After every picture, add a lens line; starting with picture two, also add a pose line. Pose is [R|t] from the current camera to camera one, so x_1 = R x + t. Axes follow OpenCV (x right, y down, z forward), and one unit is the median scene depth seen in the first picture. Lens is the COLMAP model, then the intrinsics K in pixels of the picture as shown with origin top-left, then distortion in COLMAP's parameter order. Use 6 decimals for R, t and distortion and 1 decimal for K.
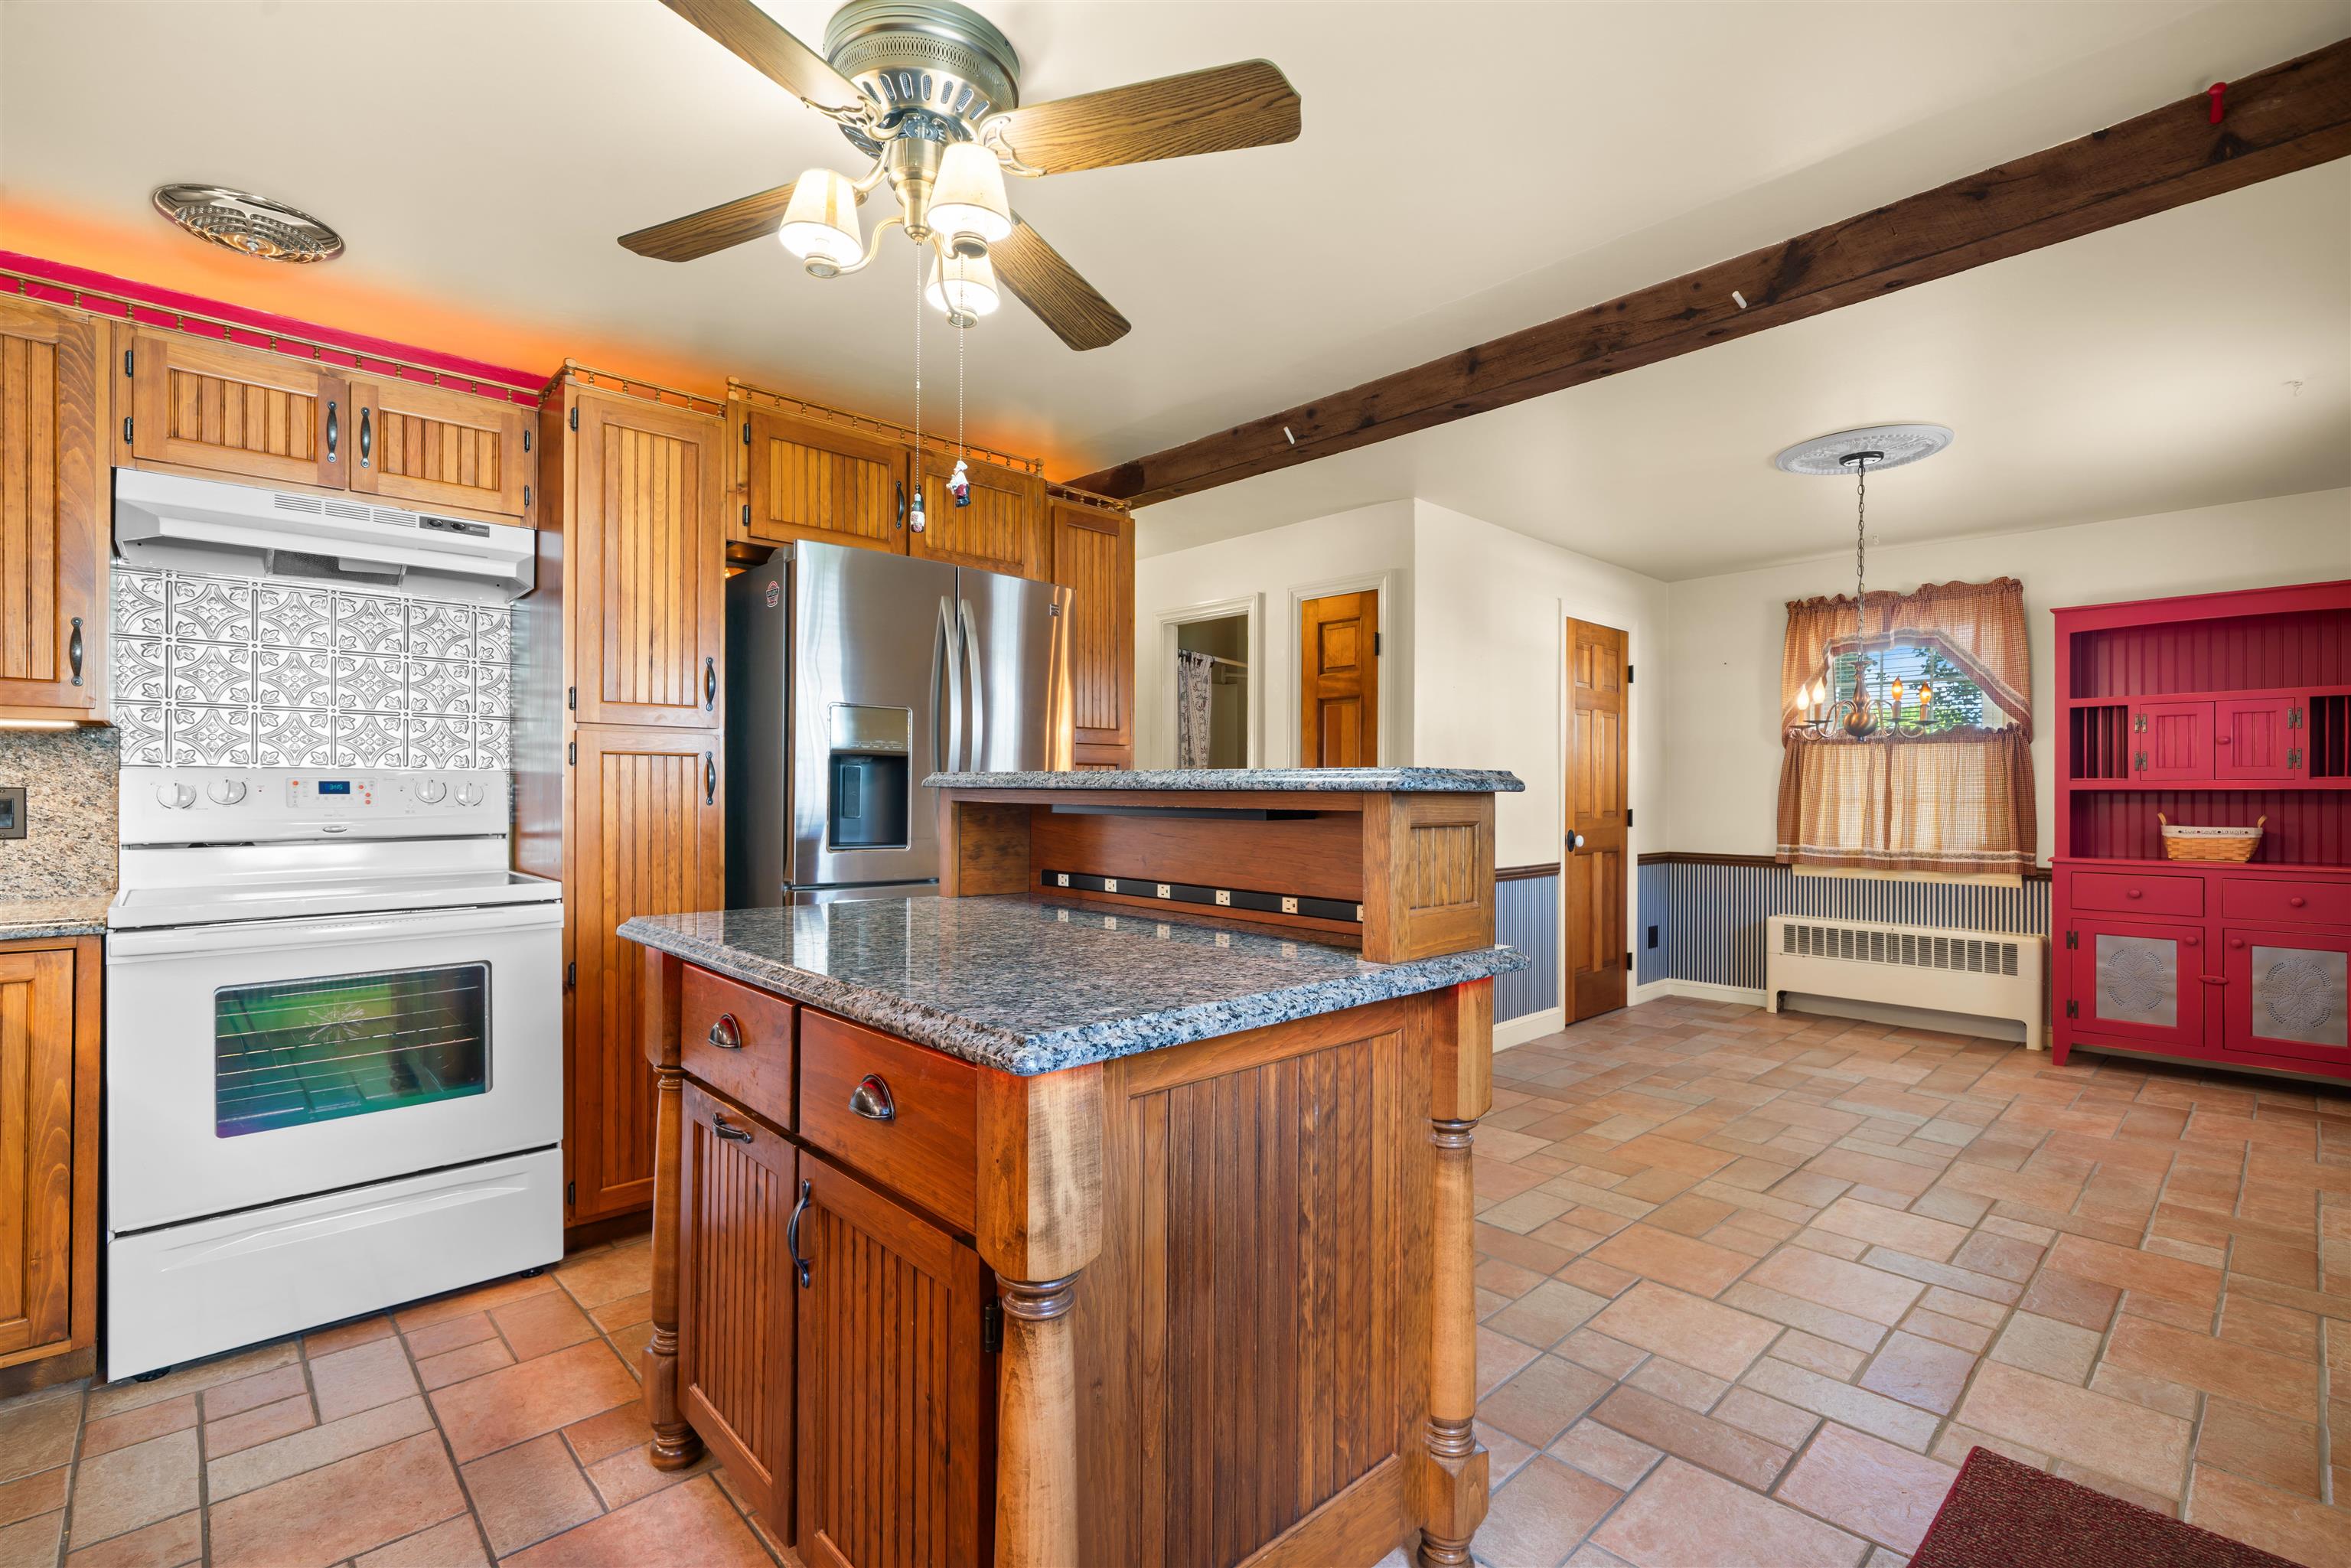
lens RADIAL K [[1061.3, 0, 1180.5], [0, 1061.3, 791.8], [0, 0, 1]] dist [0.000886, 0.000791]
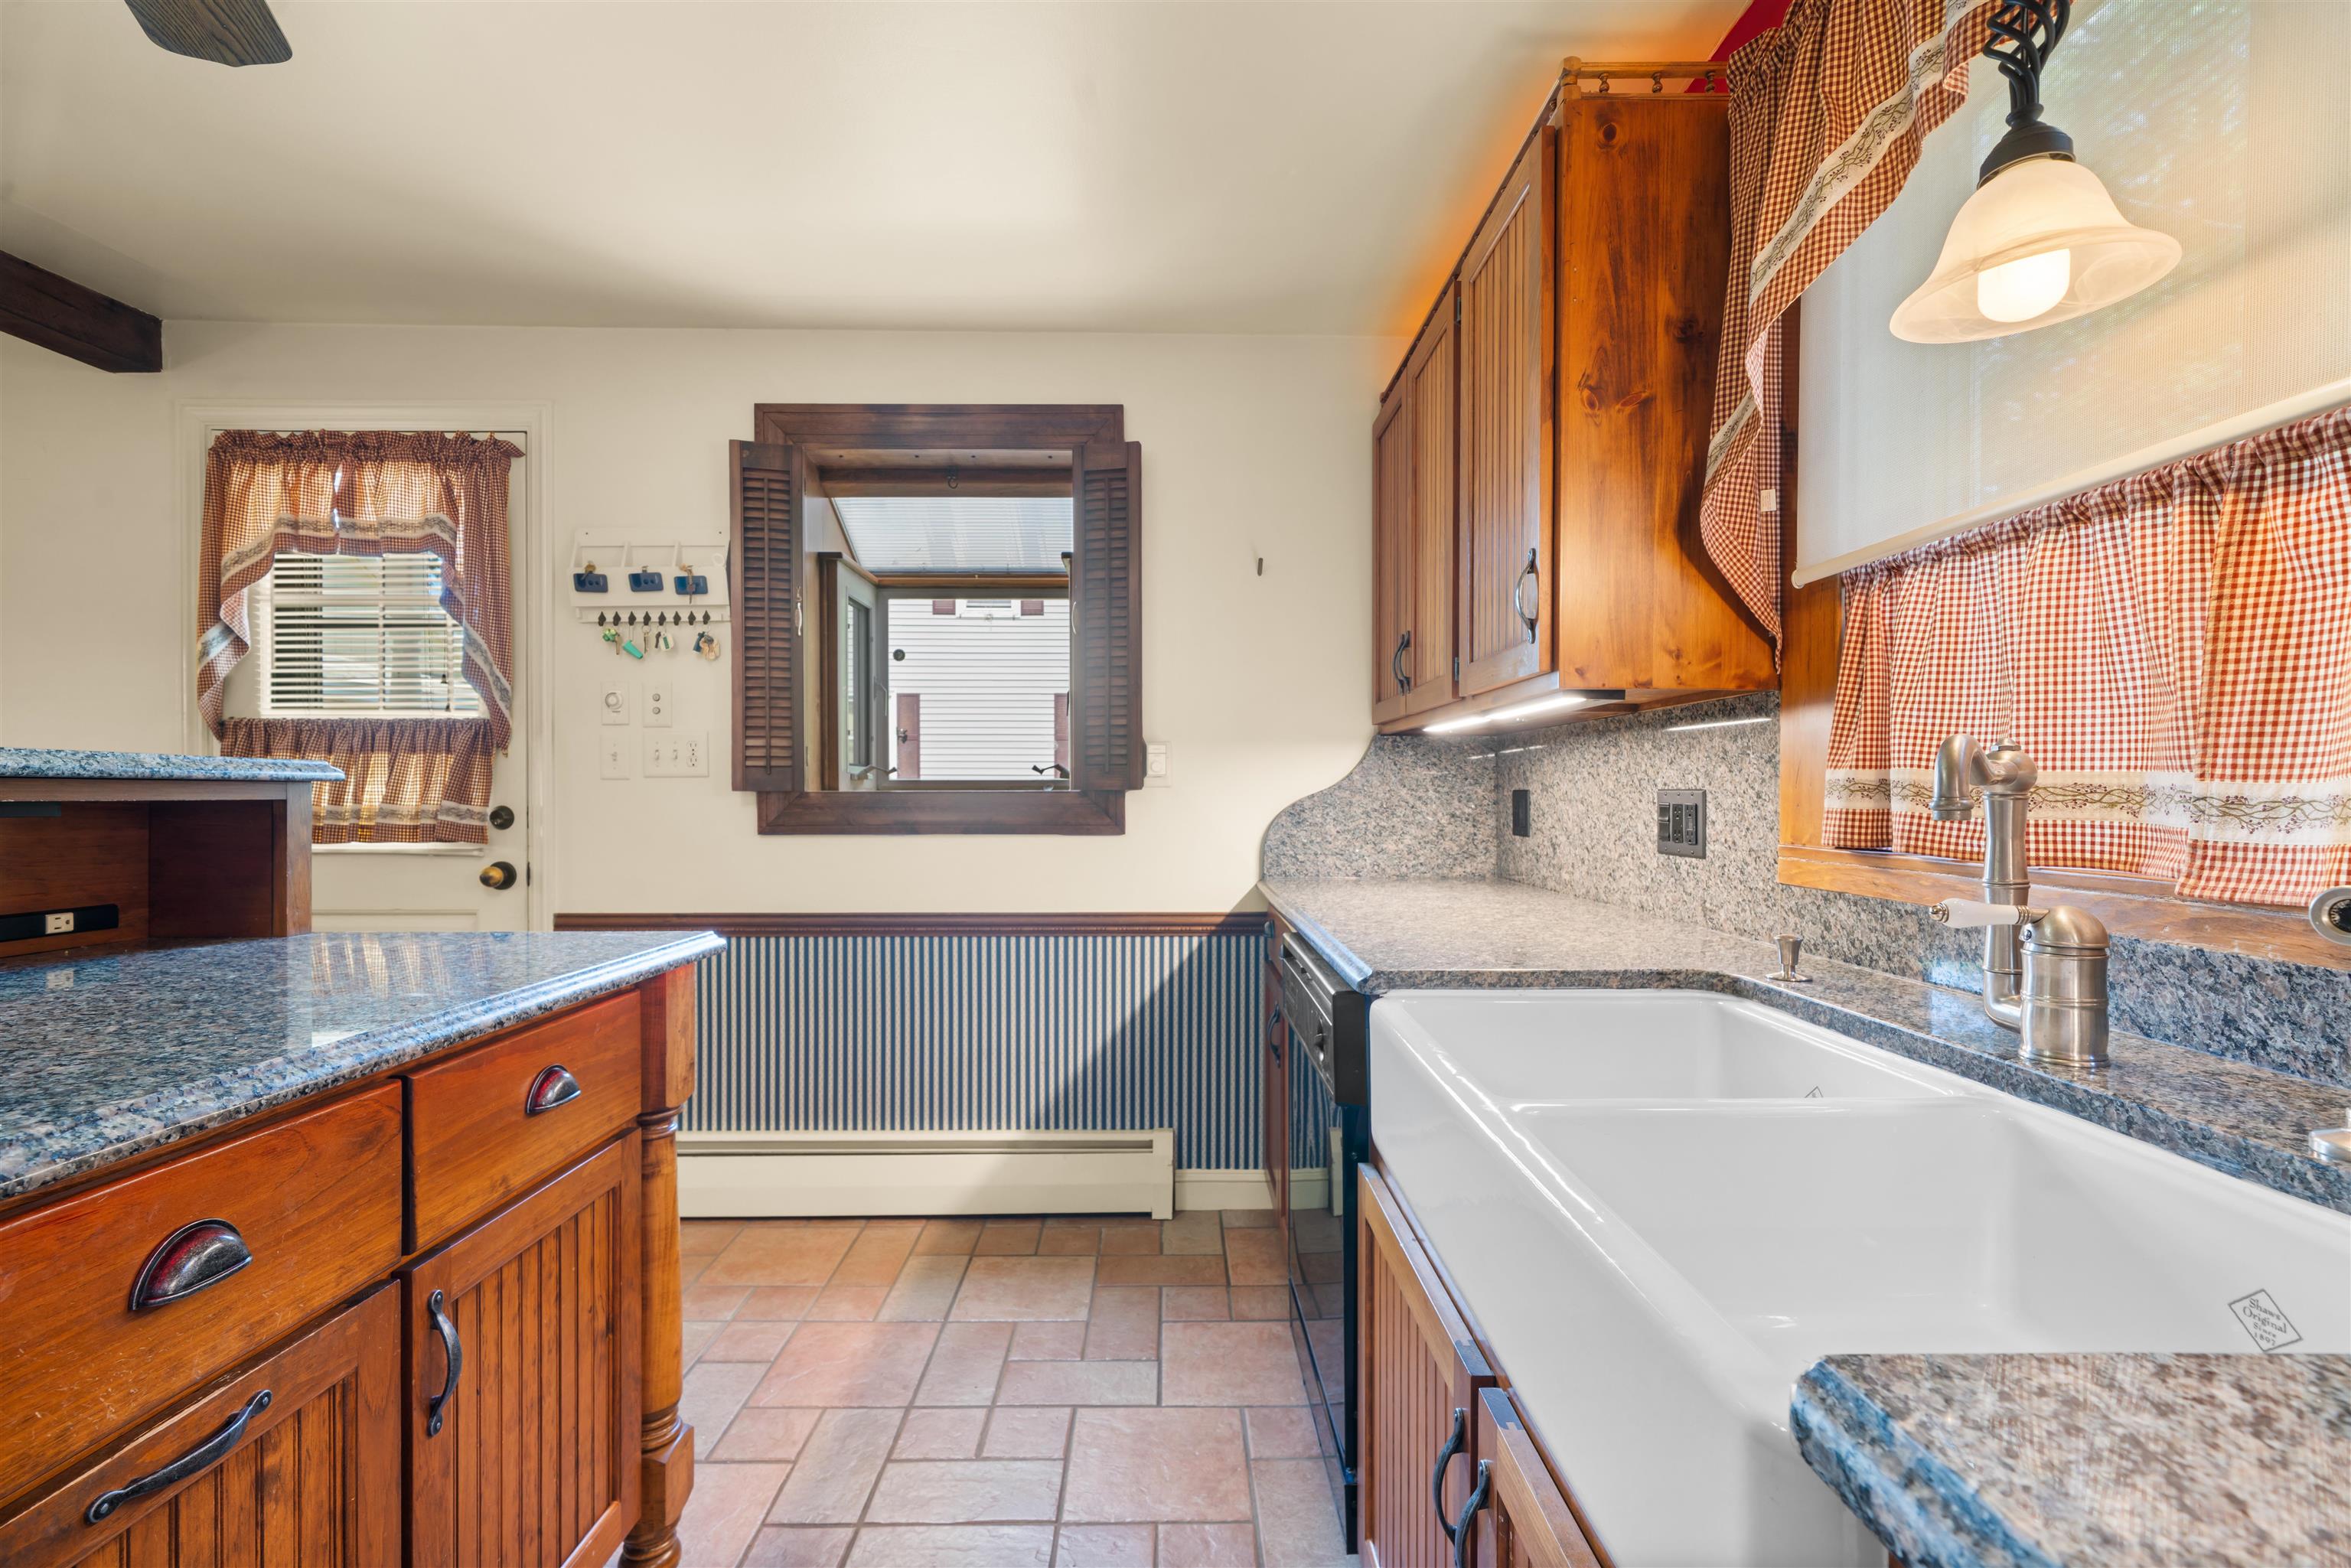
lens RADIAL K [[1052.5, 0, 1179.3], [0, 1052.5, 802.2], [0, 0, 1]] dist [0.000939, 0.000285]
pose [[-0.734947, -0.011815, 0.678022, -0.589564], [-0.006181, 0.999923, 0.010724, 0.002133], [-0.678097, 0.003691, -0.734964, 0.562278]]
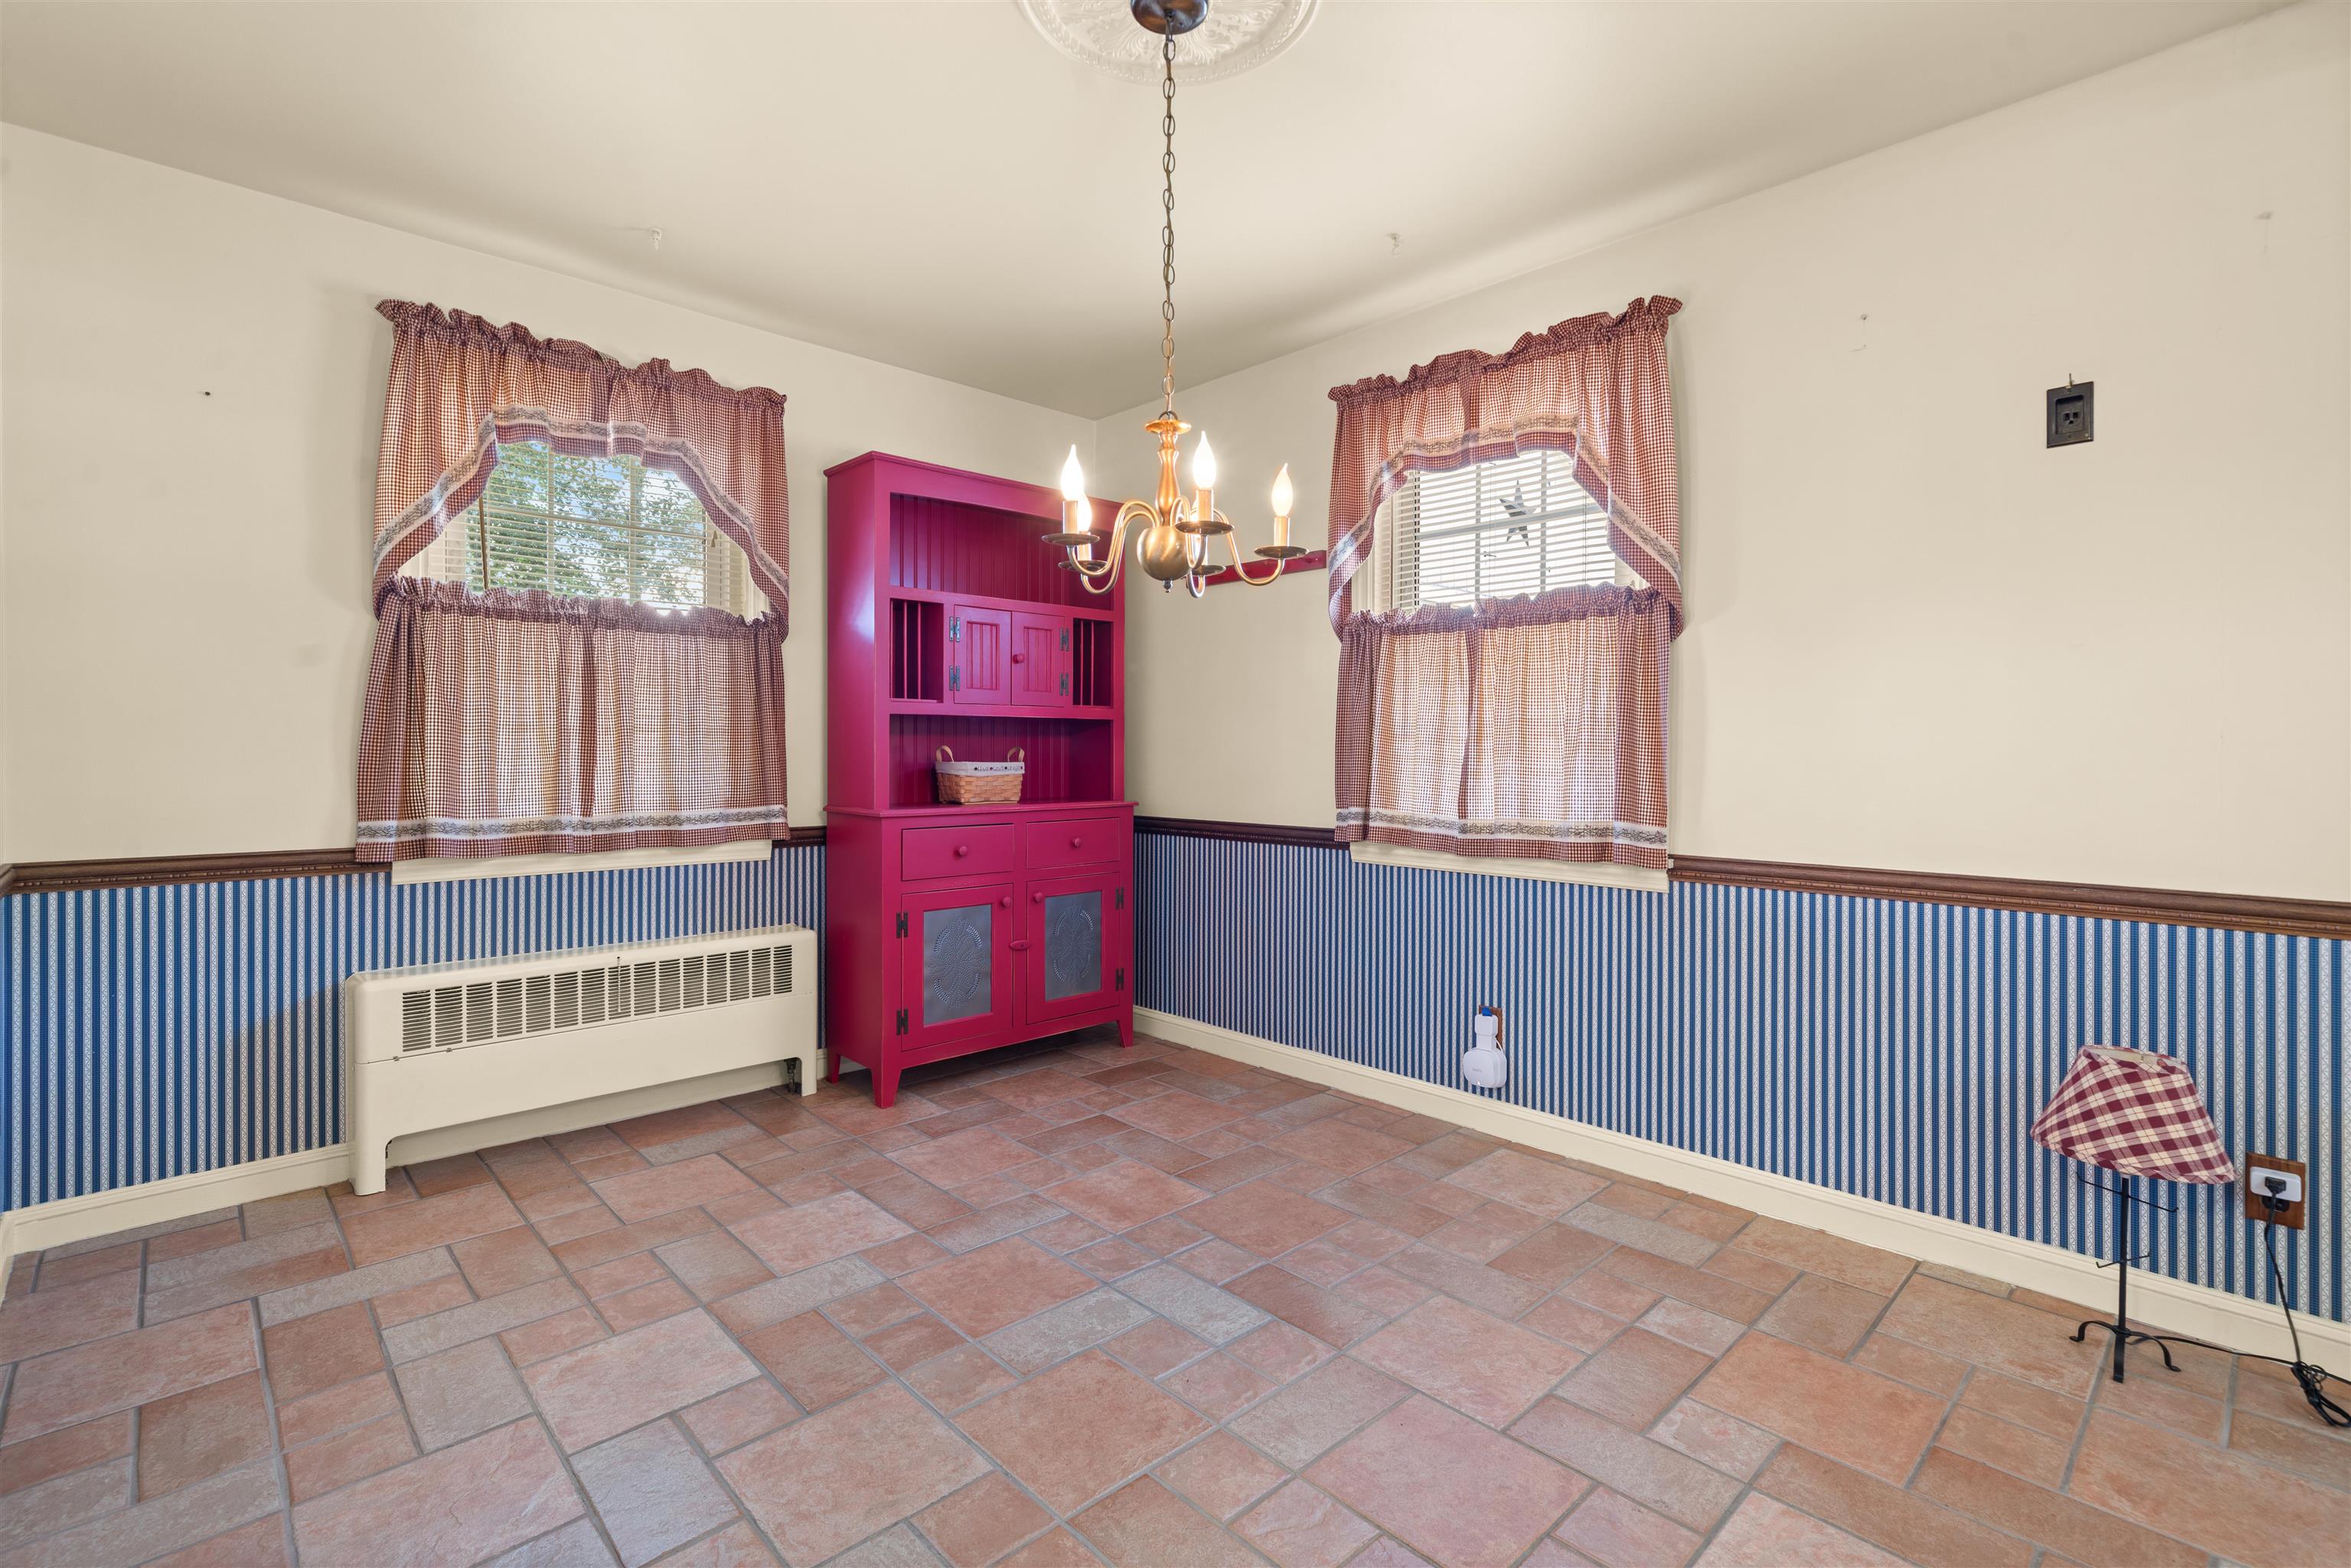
lens RADIAL K [[1068.5, 0, 1182.0], [0, 1068.5, 751.1], [0, 0, 1]] dist [0.001725, 0.000529]
pose [[0.000936, -0.002463, 0.999997, 0.189165], [-0.003395, 0.999991, 0.002467, 0.032030], [-0.999994, -0.003398, 0.000928, 1.228050]]
